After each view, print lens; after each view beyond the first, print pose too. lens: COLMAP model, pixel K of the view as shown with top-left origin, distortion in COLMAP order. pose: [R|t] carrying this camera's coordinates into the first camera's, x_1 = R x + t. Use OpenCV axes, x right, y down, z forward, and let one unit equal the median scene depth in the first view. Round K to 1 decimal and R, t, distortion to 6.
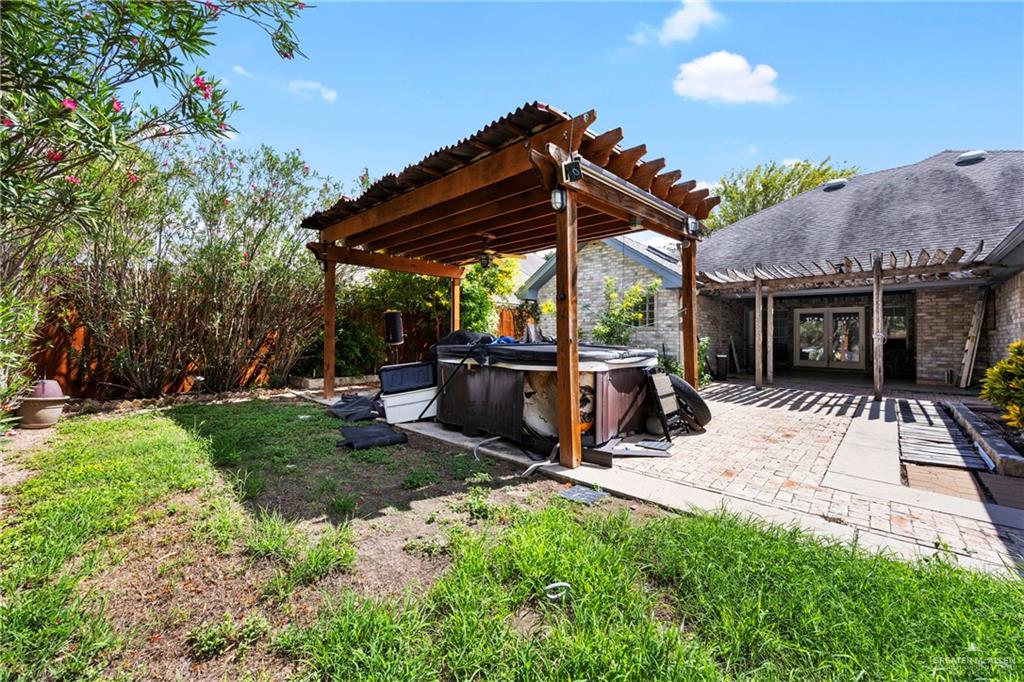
lens RADIAL K [[406.5, 0, 510.0], [0, 406.5, 331.0], [0, 0, 1]] dist [0.000385, 0.000015]
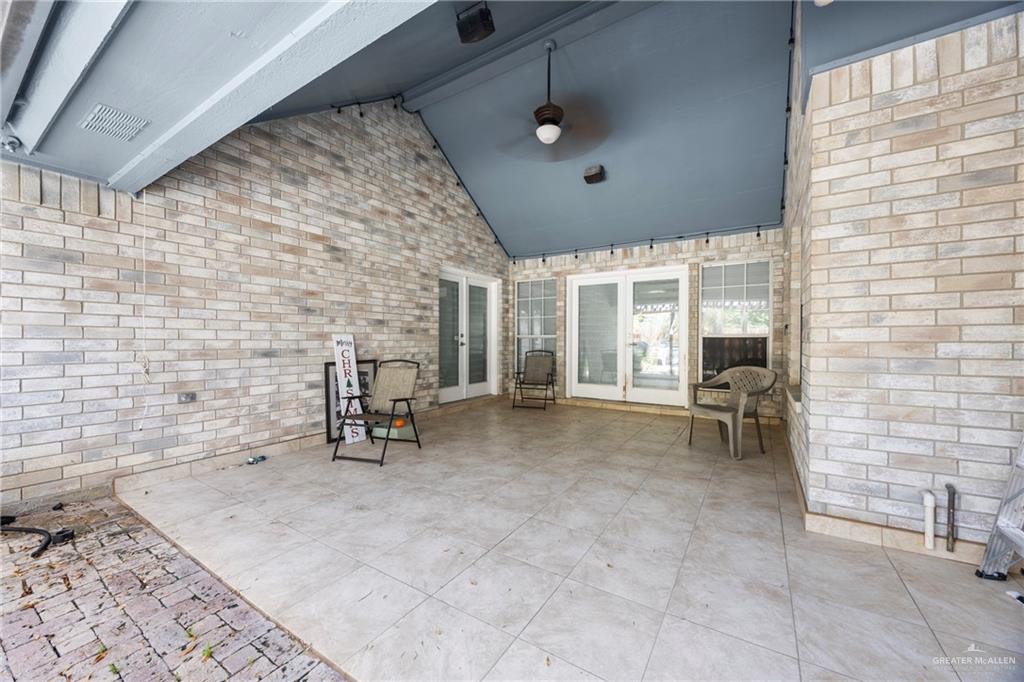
lens RADIAL K [[415.2, 0, 510.8], [0, 415.2, 344.9], [0, 0, 1]] dist [0.002409, 0.000029]
pose [[0.974696, -0.011598, 0.223232, 0.796266], [0.004352, 0.999448, 0.032921, 0.014499], [-0.223491, -0.031116, 0.974209, 0.822880]]
